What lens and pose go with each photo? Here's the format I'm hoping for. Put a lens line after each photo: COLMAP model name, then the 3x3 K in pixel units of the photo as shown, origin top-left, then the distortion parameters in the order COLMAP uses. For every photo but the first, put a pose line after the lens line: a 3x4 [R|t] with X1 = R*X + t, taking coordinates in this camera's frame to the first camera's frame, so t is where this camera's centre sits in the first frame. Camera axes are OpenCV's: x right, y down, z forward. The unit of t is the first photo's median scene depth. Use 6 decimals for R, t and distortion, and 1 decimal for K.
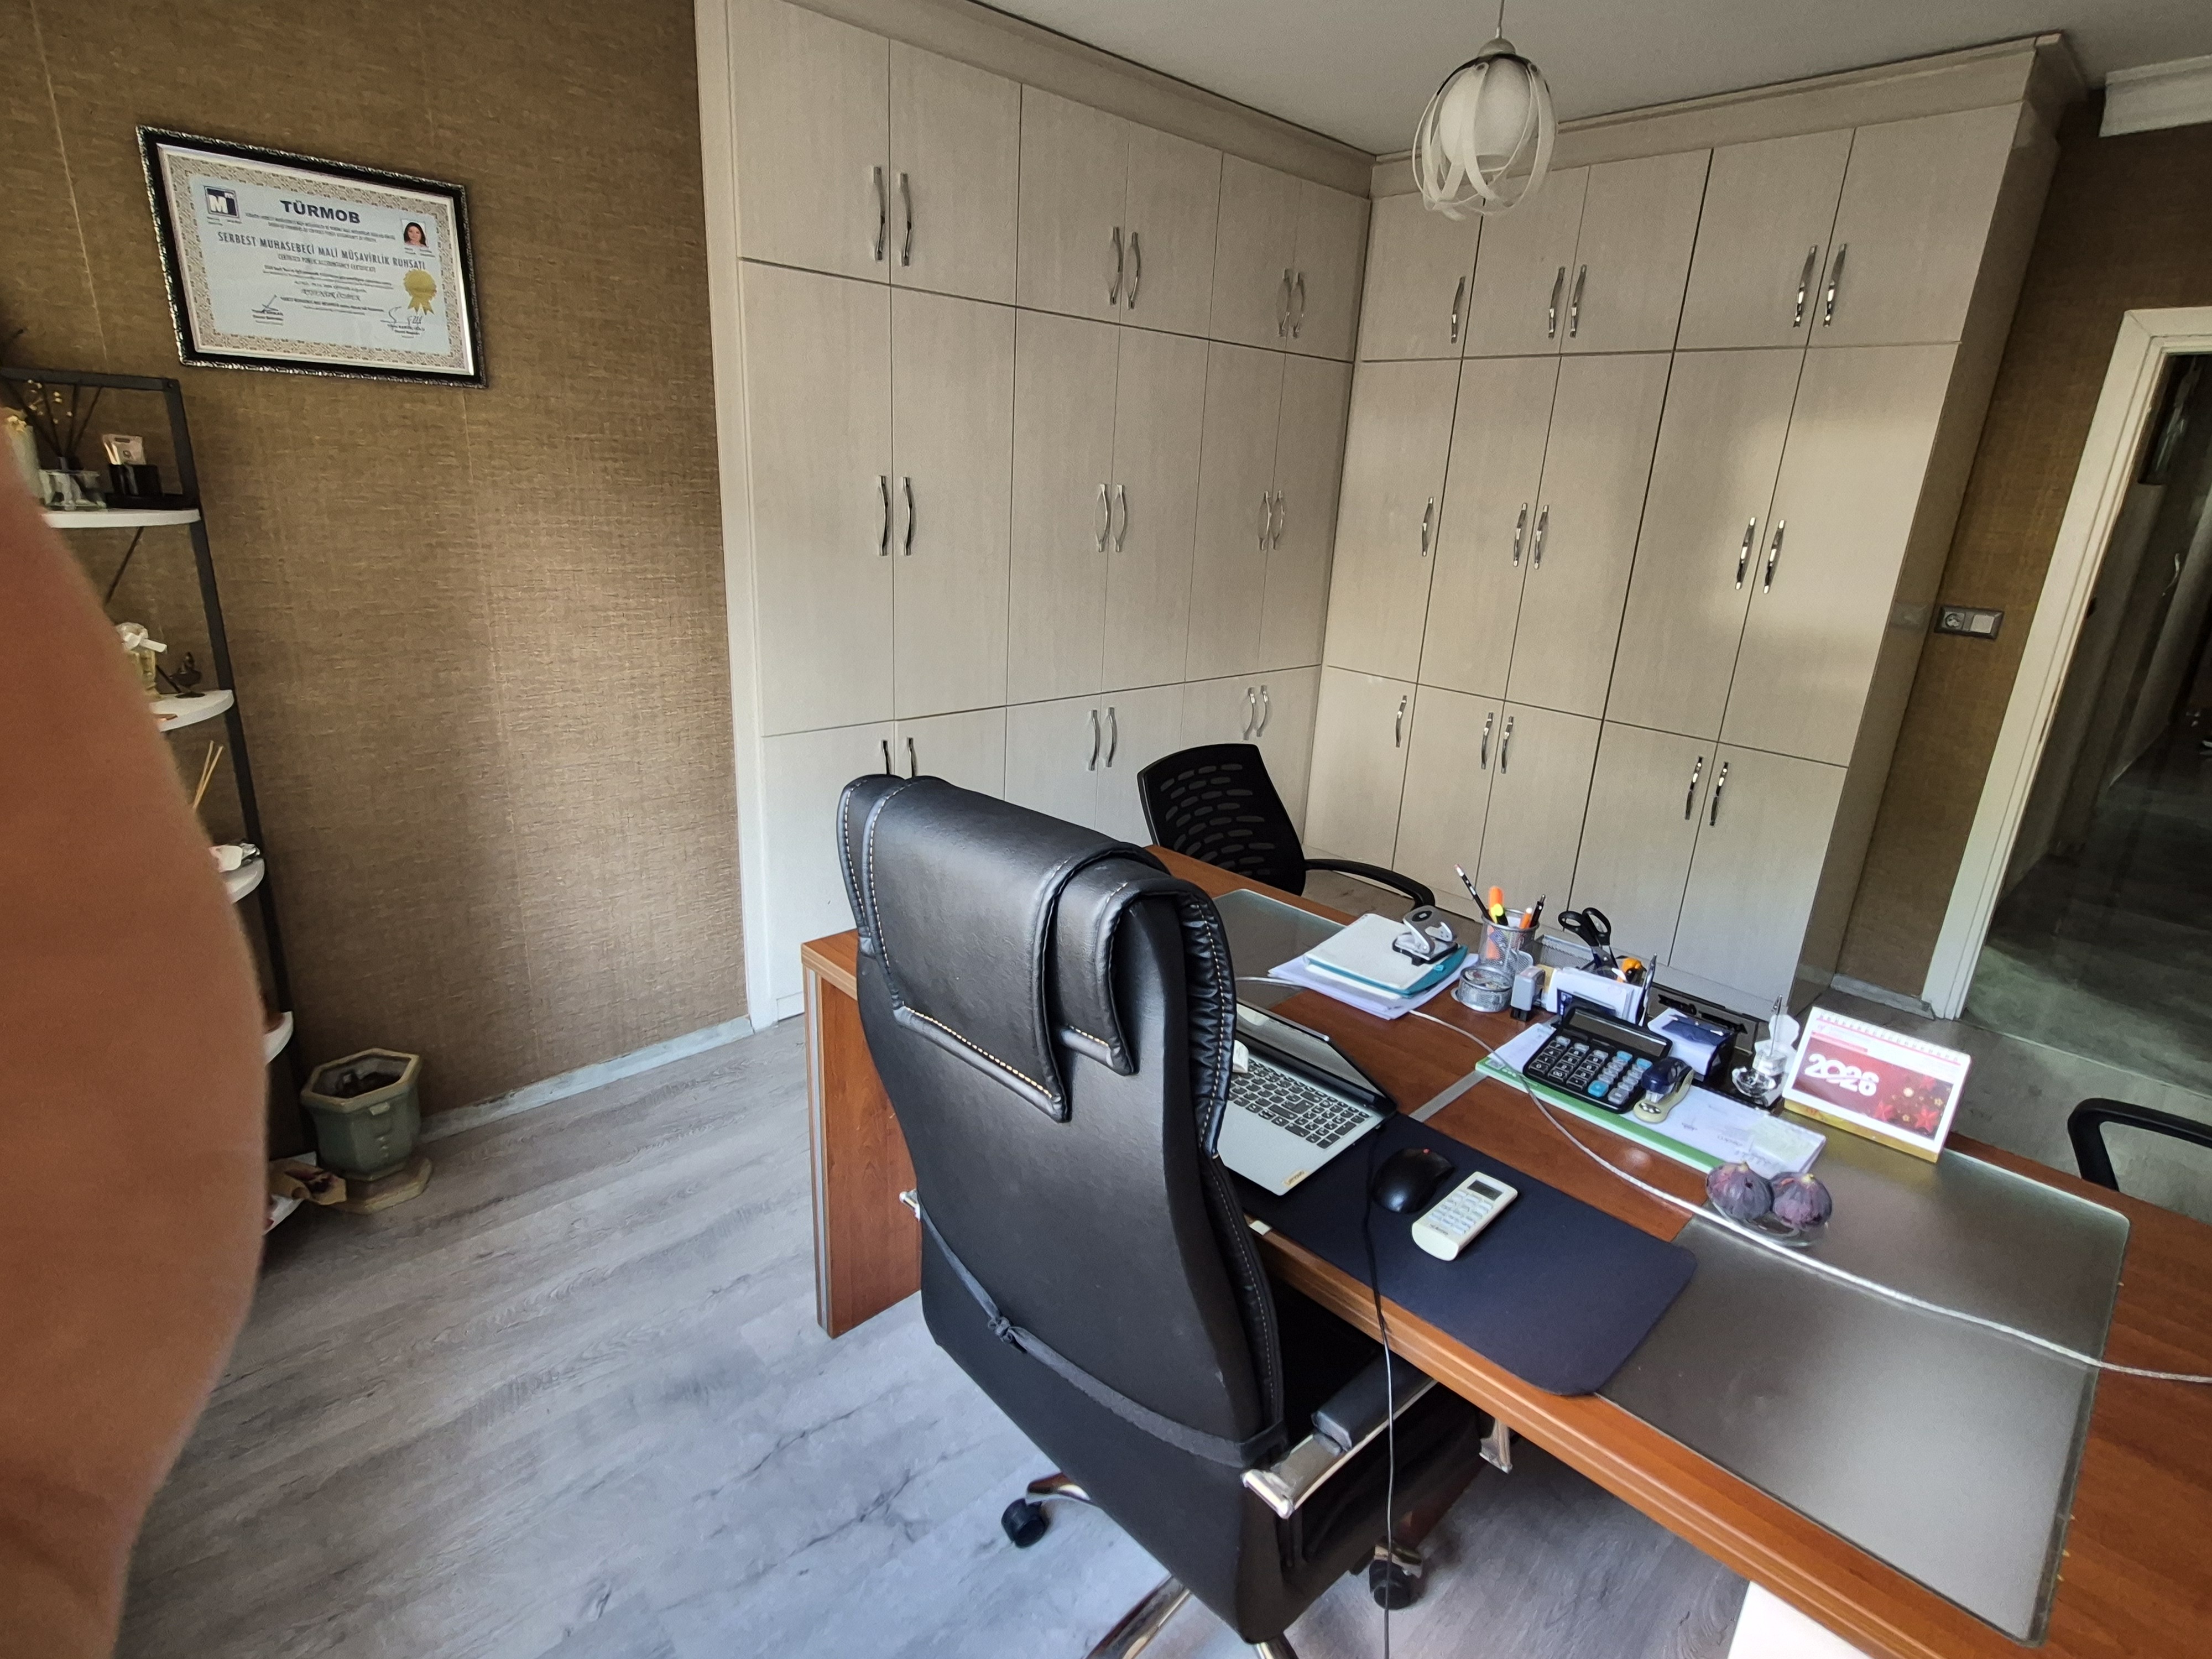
lens RADIAL K [[1099.9, 0, 1113.6], [0, 1099.9, 814.9], [0, 0, 1]] dist [0.004211, -0.000158]
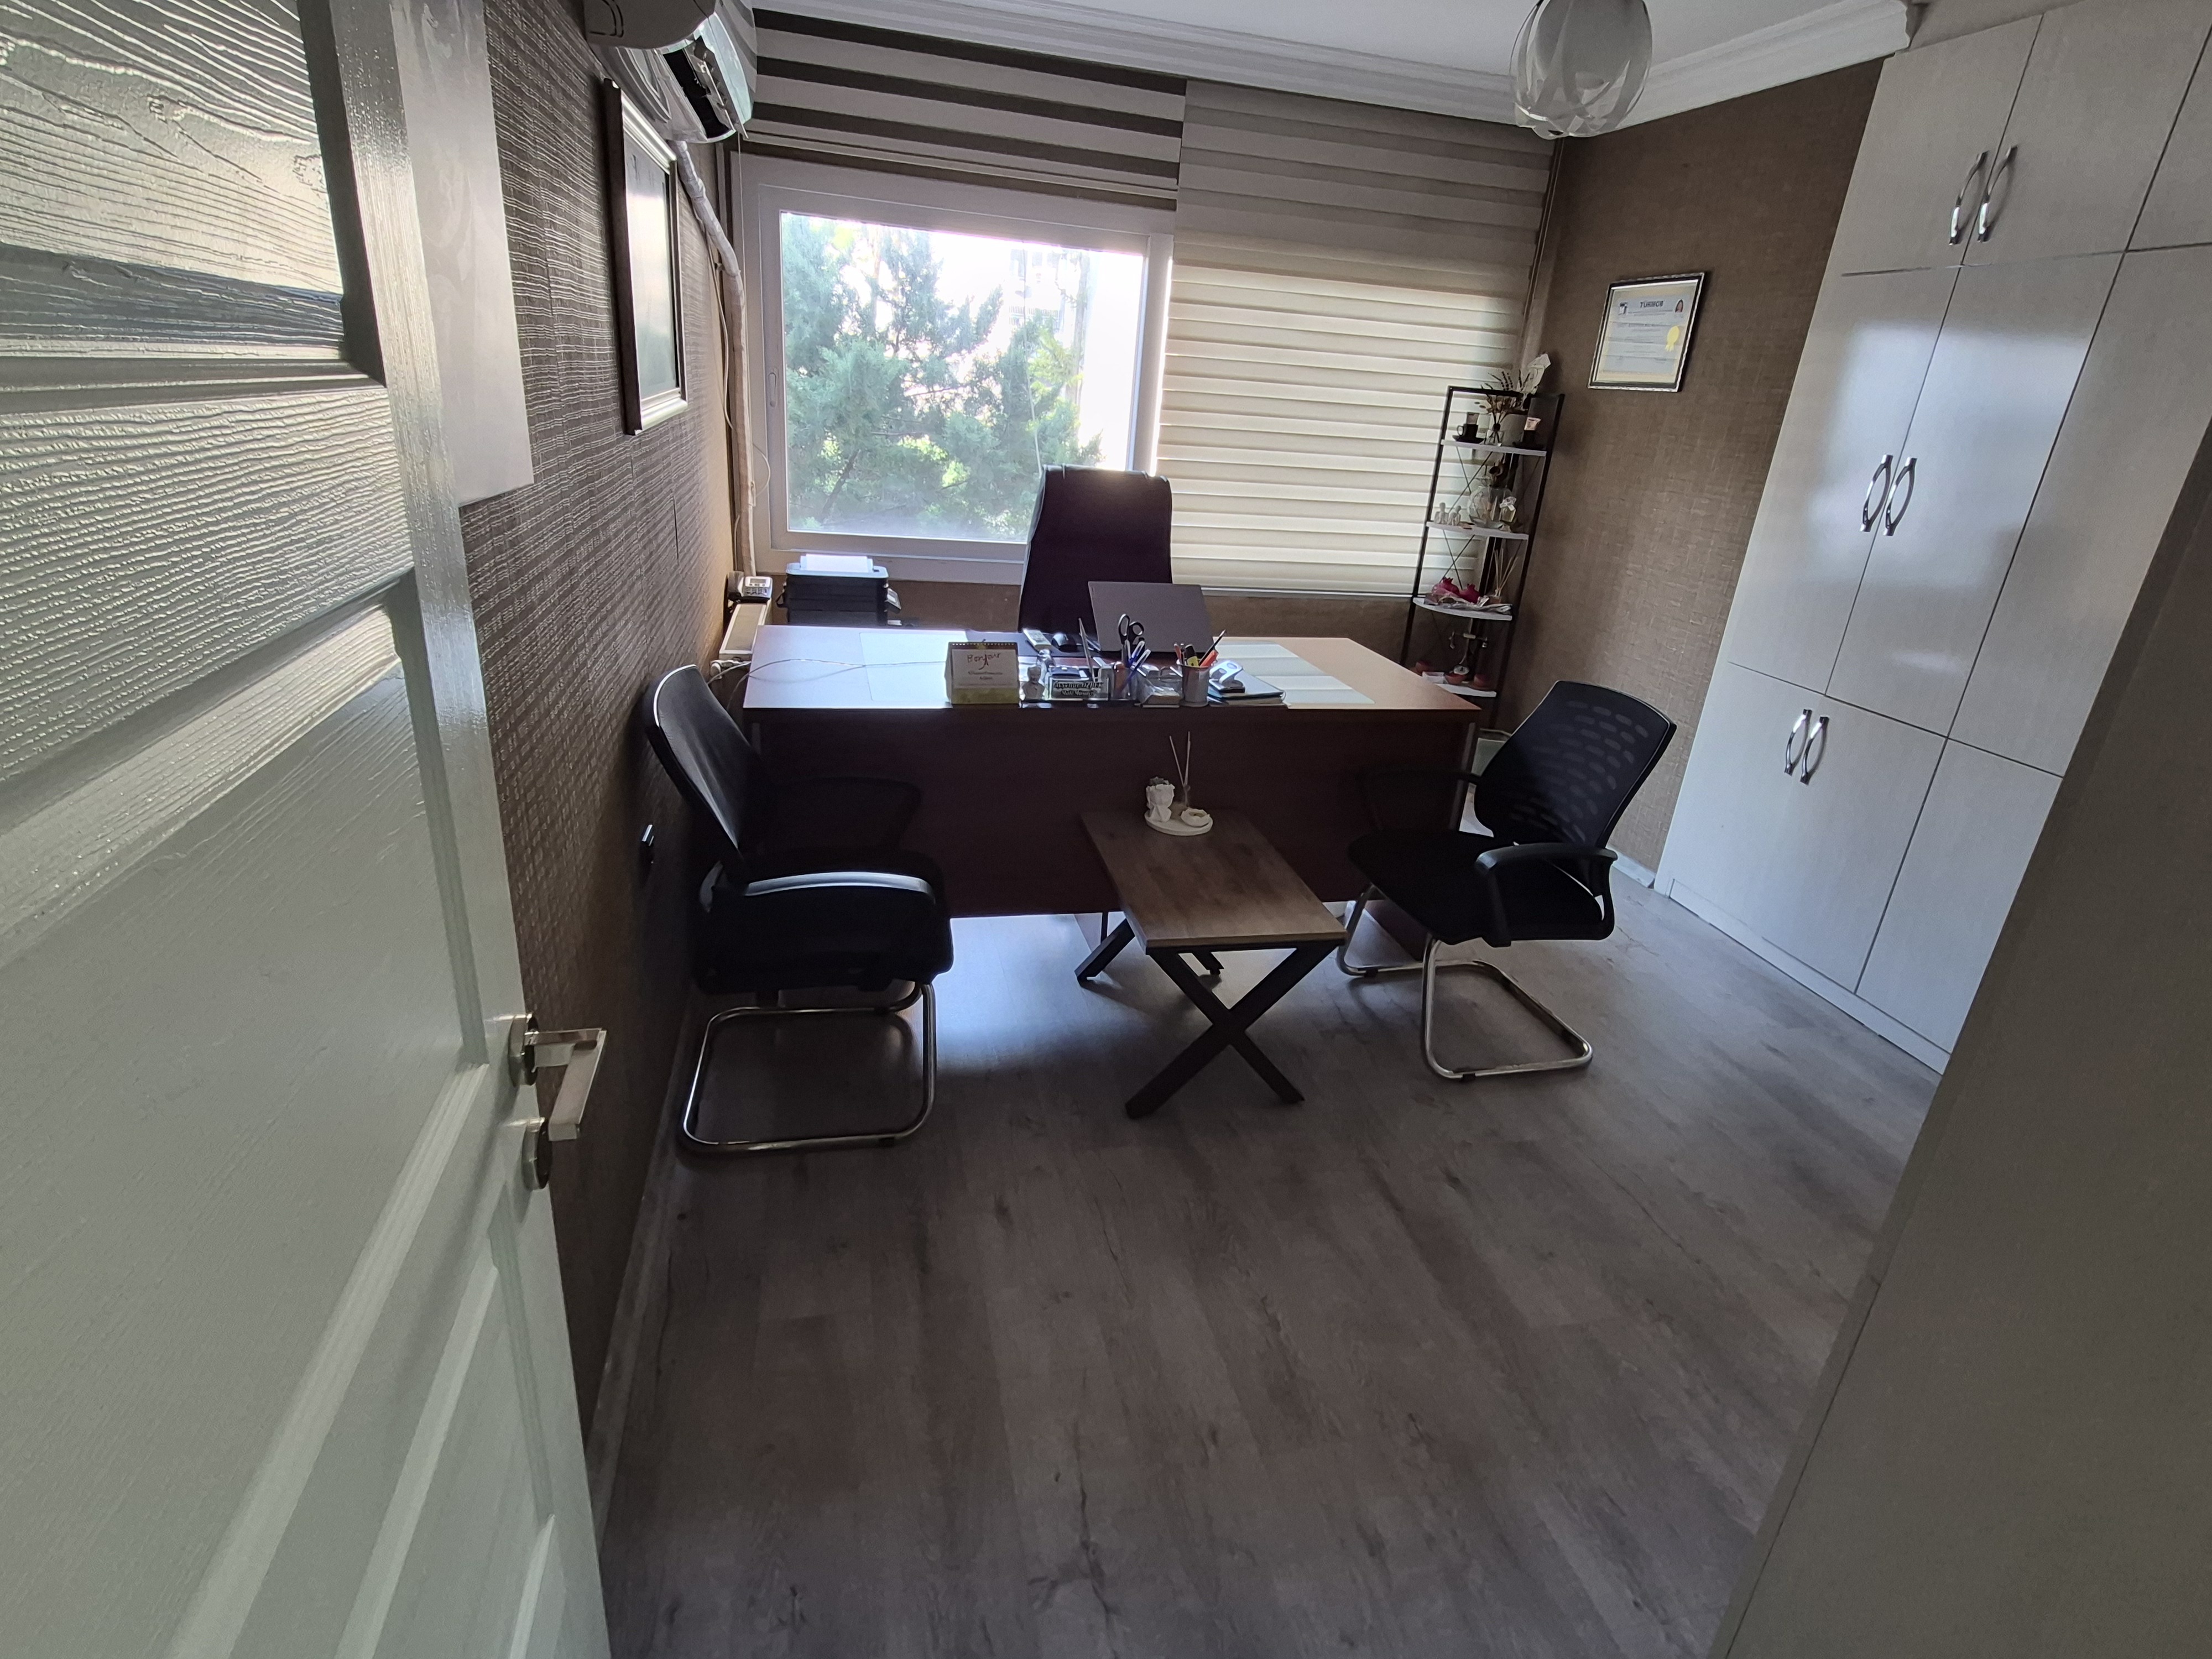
lens RADIAL K [[1099.9, 0, 1116.7], [0, 1099.9, 827.4], [0, 0, 1]] dist [0.004211, -0.000158]
pose [[-0.513689, 0.239388, -0.823904, 1.318290], [-0.350668, 0.817838, 0.456260, -0.289335], [0.783042, 0.523293, -0.336169, 1.157955]]
